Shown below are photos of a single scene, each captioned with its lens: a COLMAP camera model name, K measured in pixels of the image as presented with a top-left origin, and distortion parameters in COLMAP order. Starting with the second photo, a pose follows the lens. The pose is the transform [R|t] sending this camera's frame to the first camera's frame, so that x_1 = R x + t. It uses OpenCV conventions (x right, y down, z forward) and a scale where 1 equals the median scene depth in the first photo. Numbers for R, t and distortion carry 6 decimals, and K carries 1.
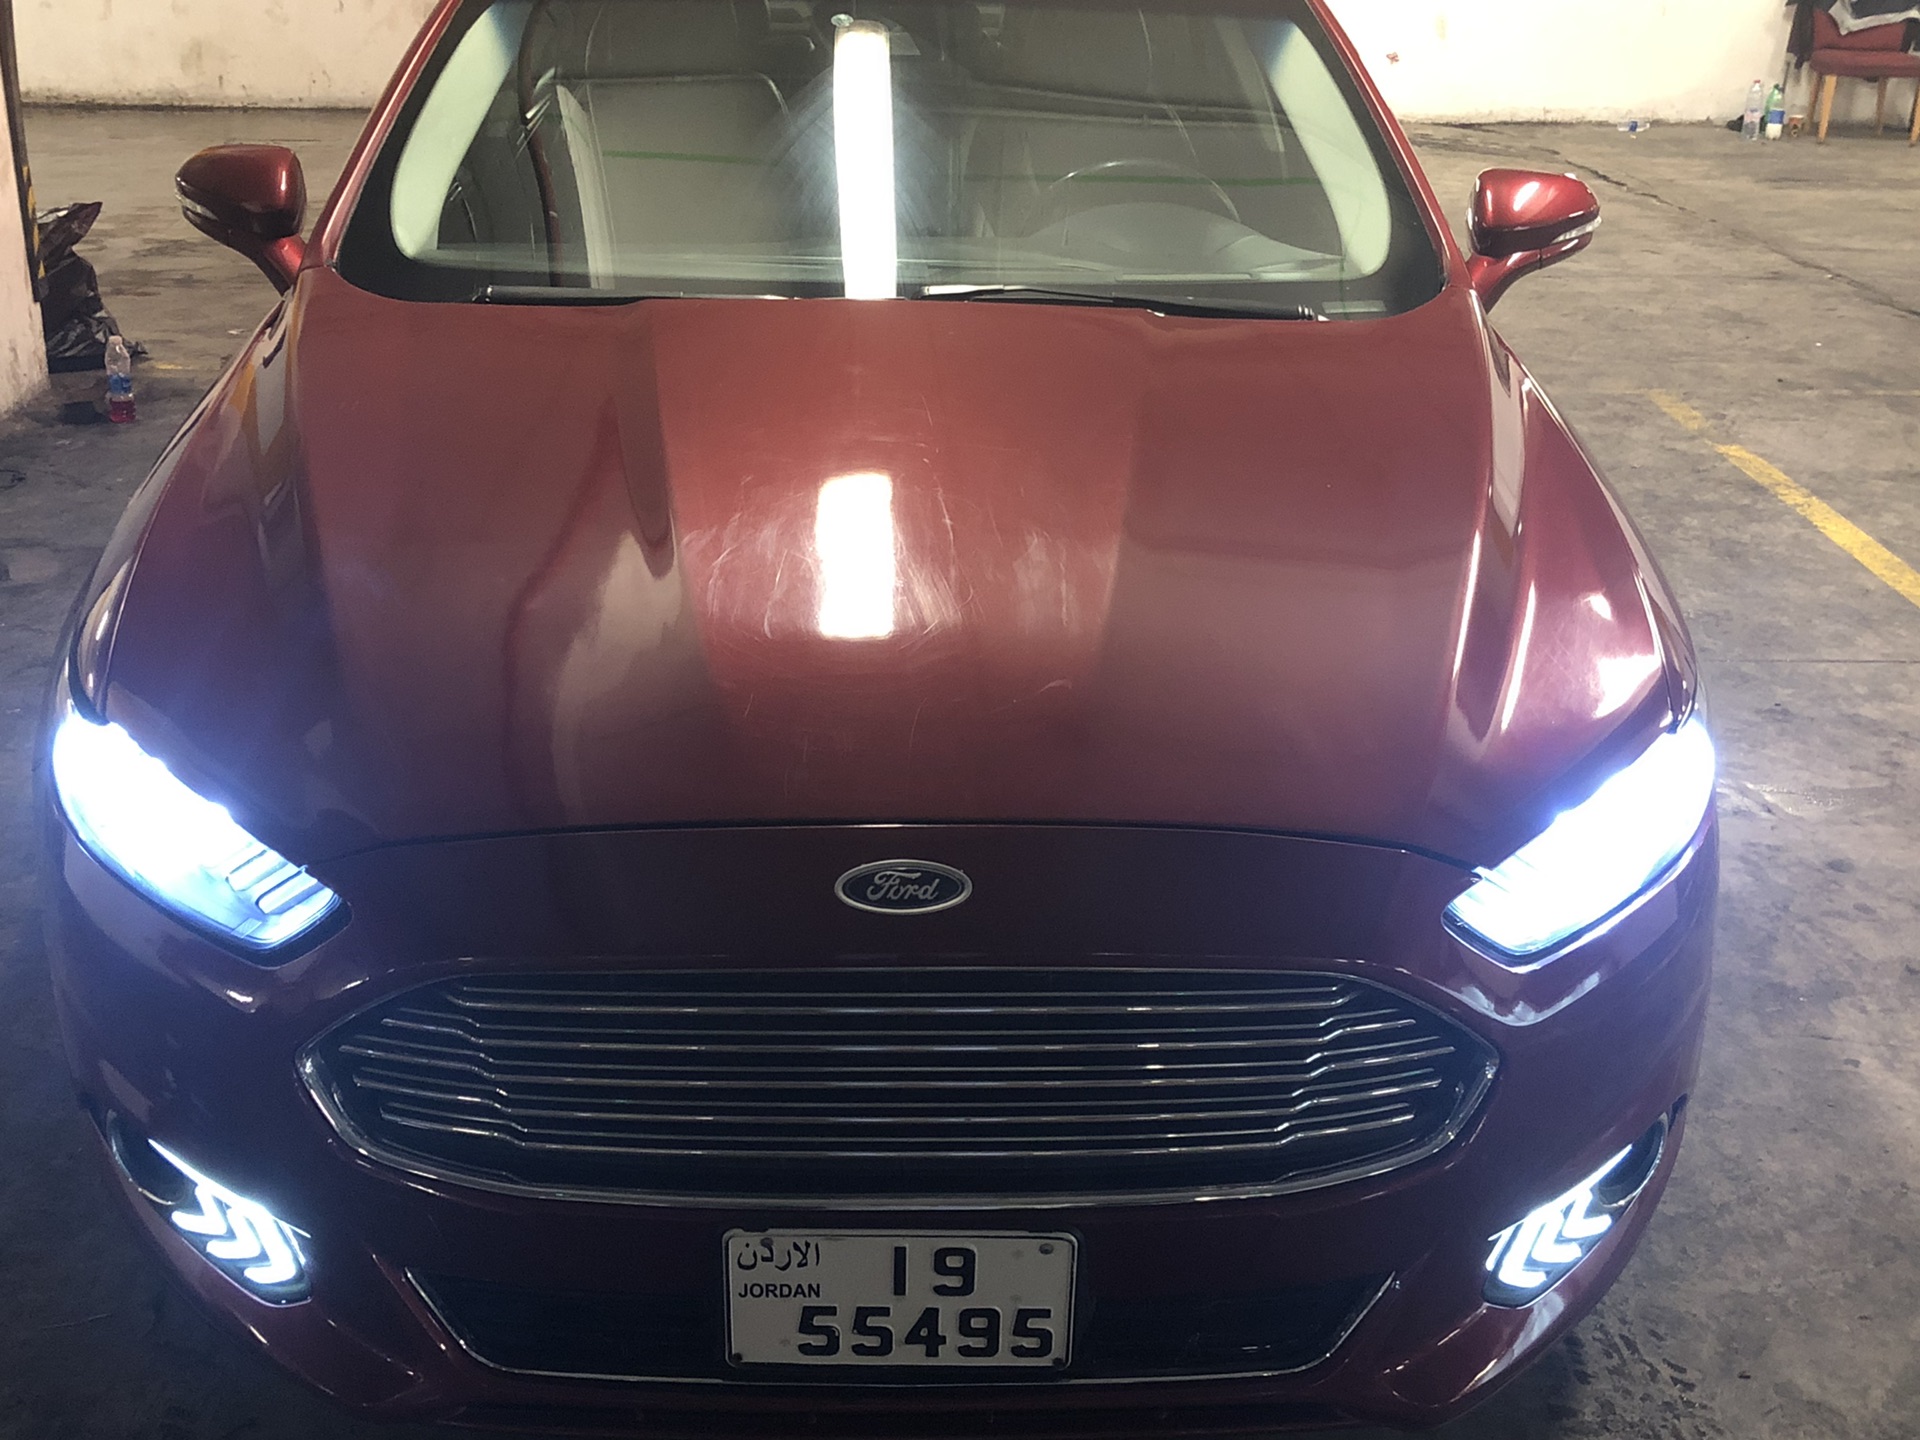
lens RADIAL K [[2155.8, 0, 960.0], [0, 2155.8, 720.0], [0, 0, 1]] dist [-0.013239, -0.008266]
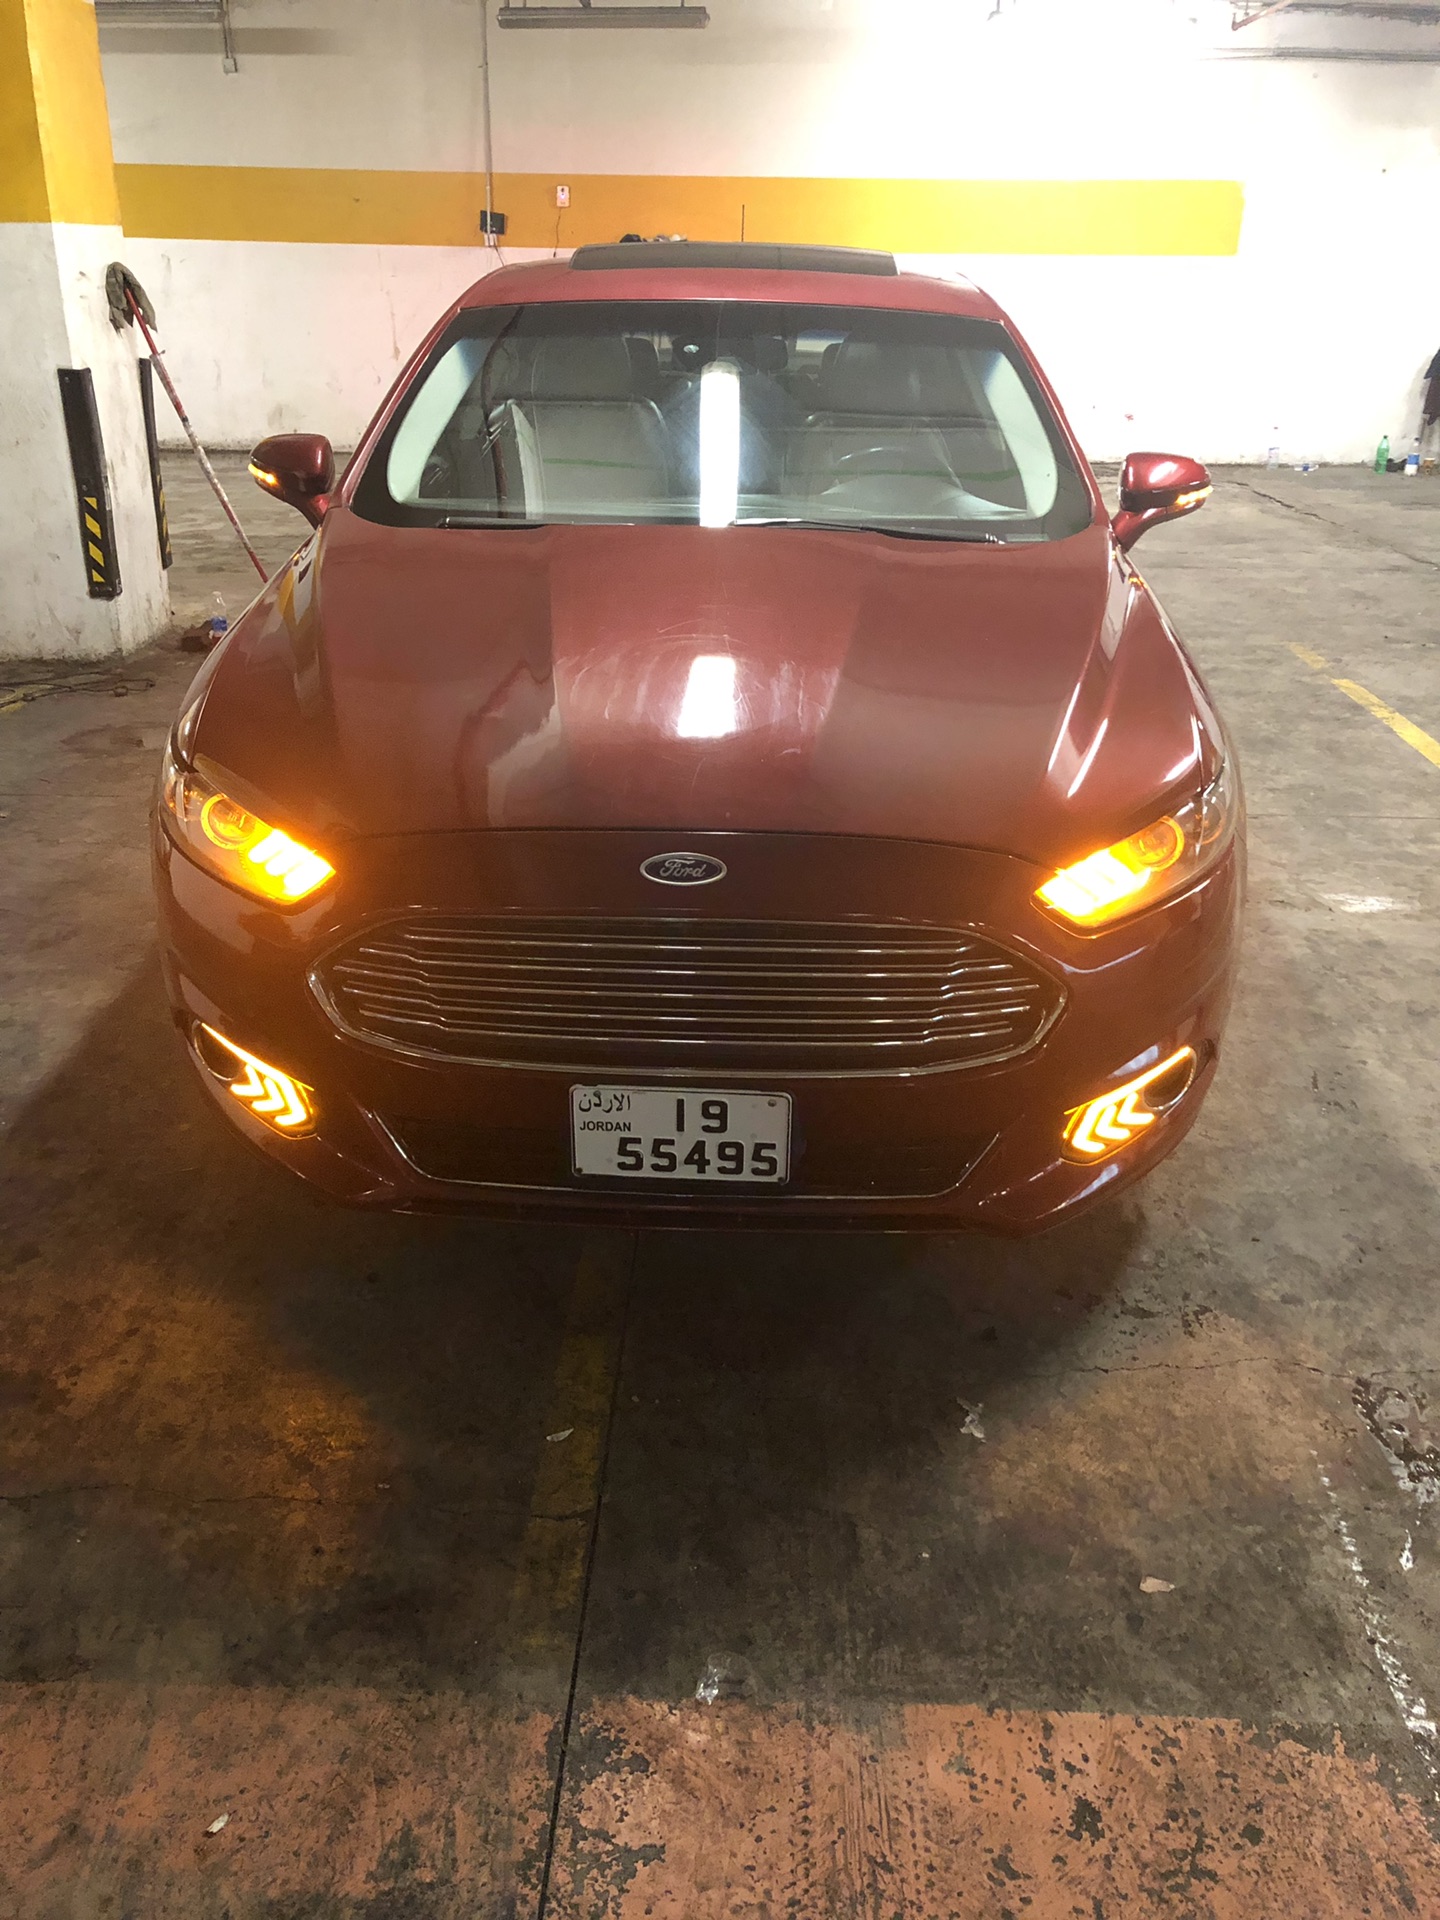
lens RADIAL K [[1554.9, 0, 733.5], [0, 1554.9, 960.6], [0, 0, 1]] dist [-0.006208, 0.028085]
pose [[0.998160, 0.020026, -0.057226, 0.049769], [-0.018355, 0.999394, 0.029589, 0.072392], [0.057783, -0.028484, 0.997923, -0.090855]]
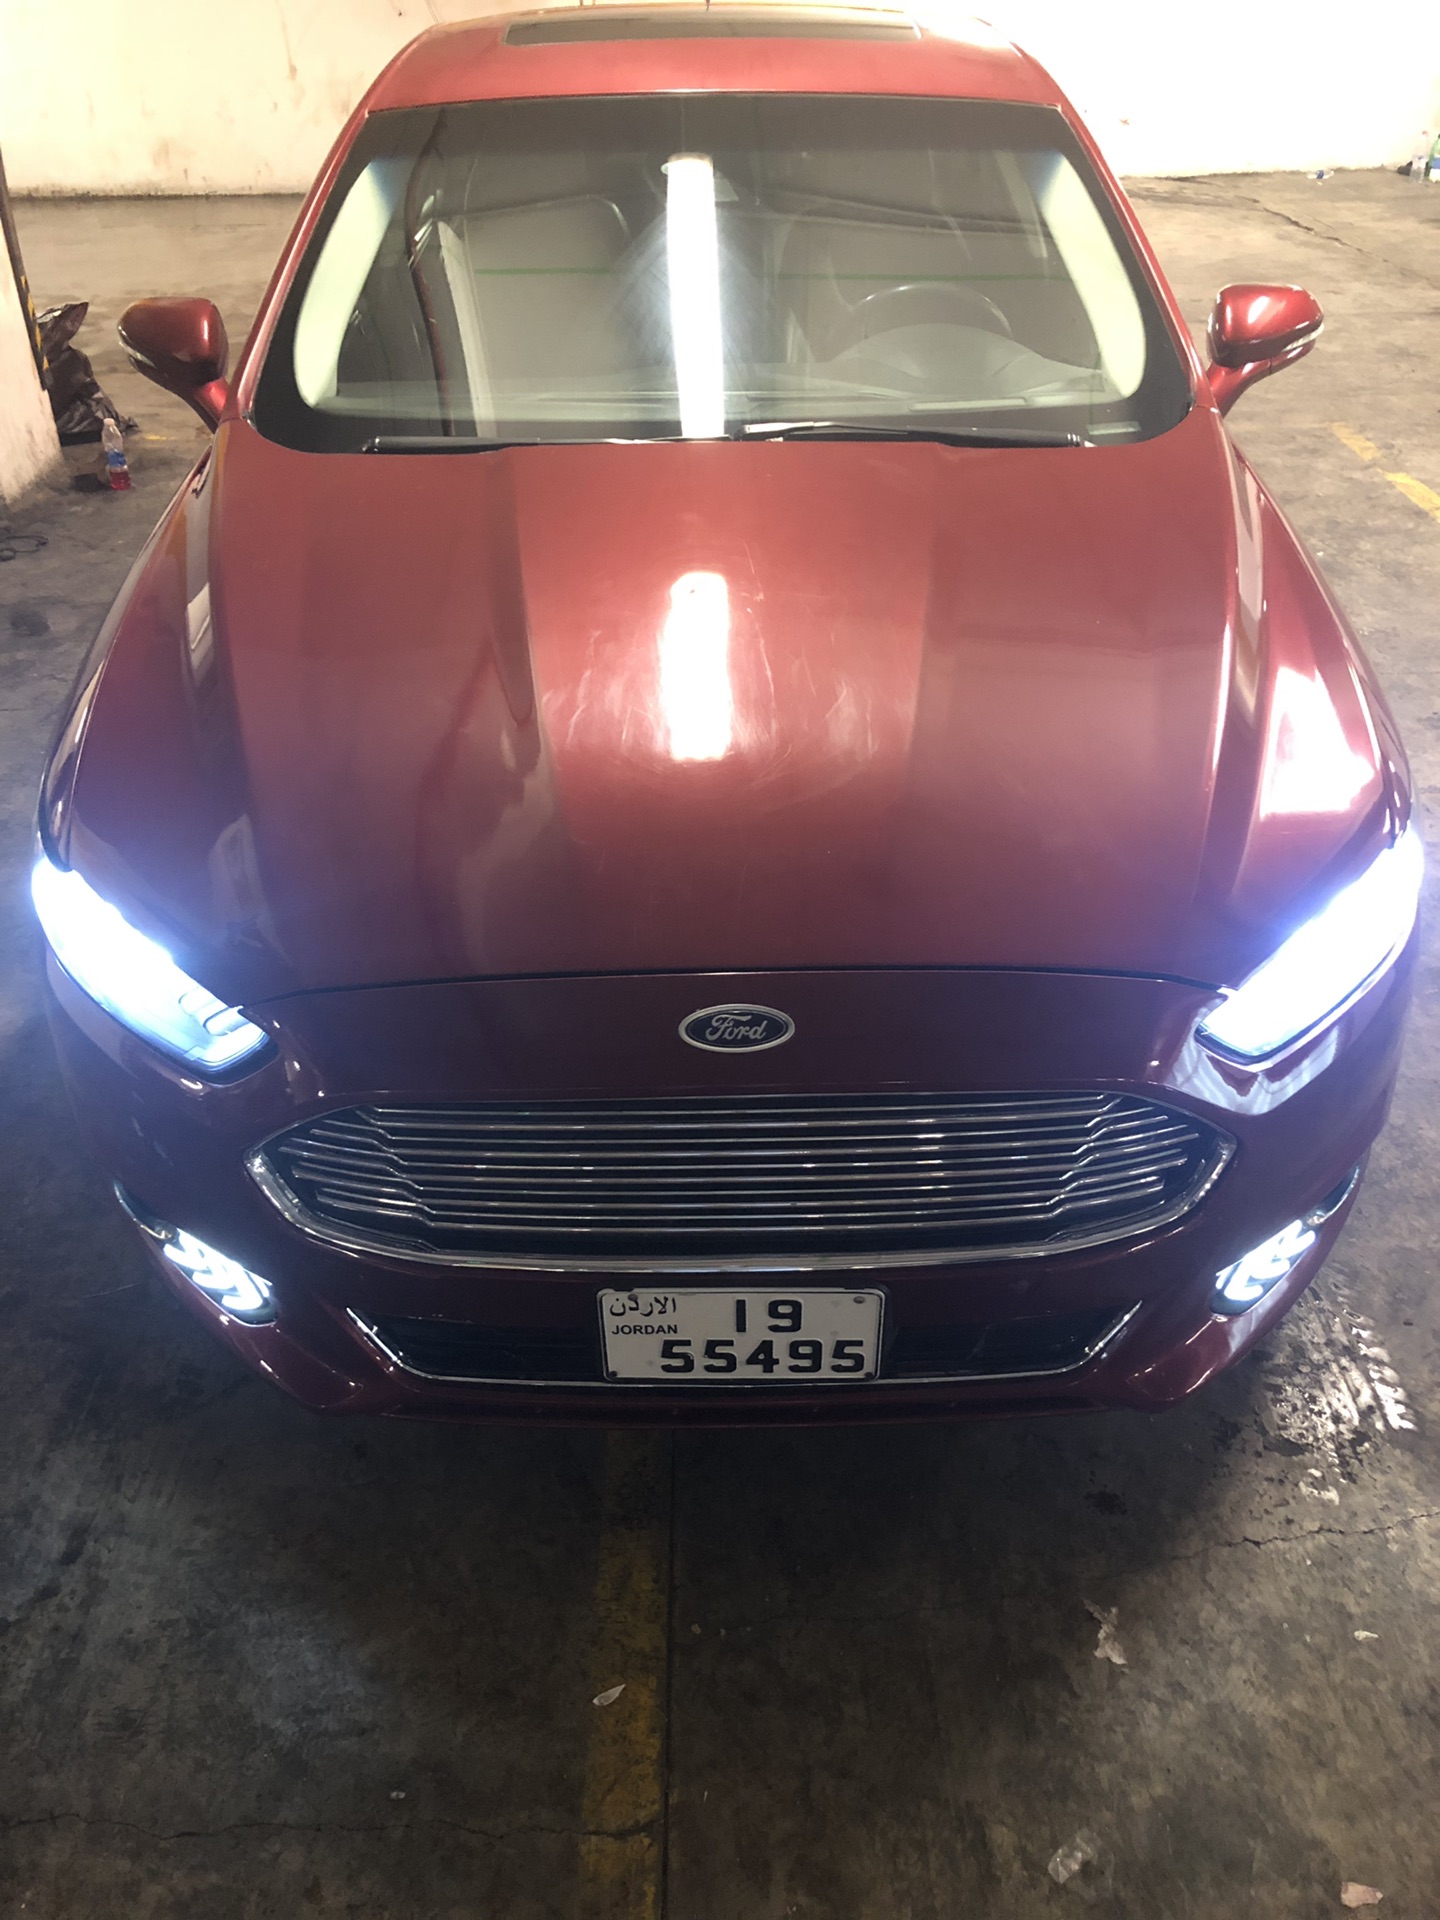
lens RADIAL K [[1554.9, 0, 733.5], [0, 1554.9, 960.6], [0, 0, 1]] dist [-0.006208, 0.028085]
pose [[0.999288, -0.015669, -0.034313, 0.001077], [0.022144, 0.980090, 0.197316, -0.081280], [0.030538, -0.197936, 0.979739, 0.110328]]
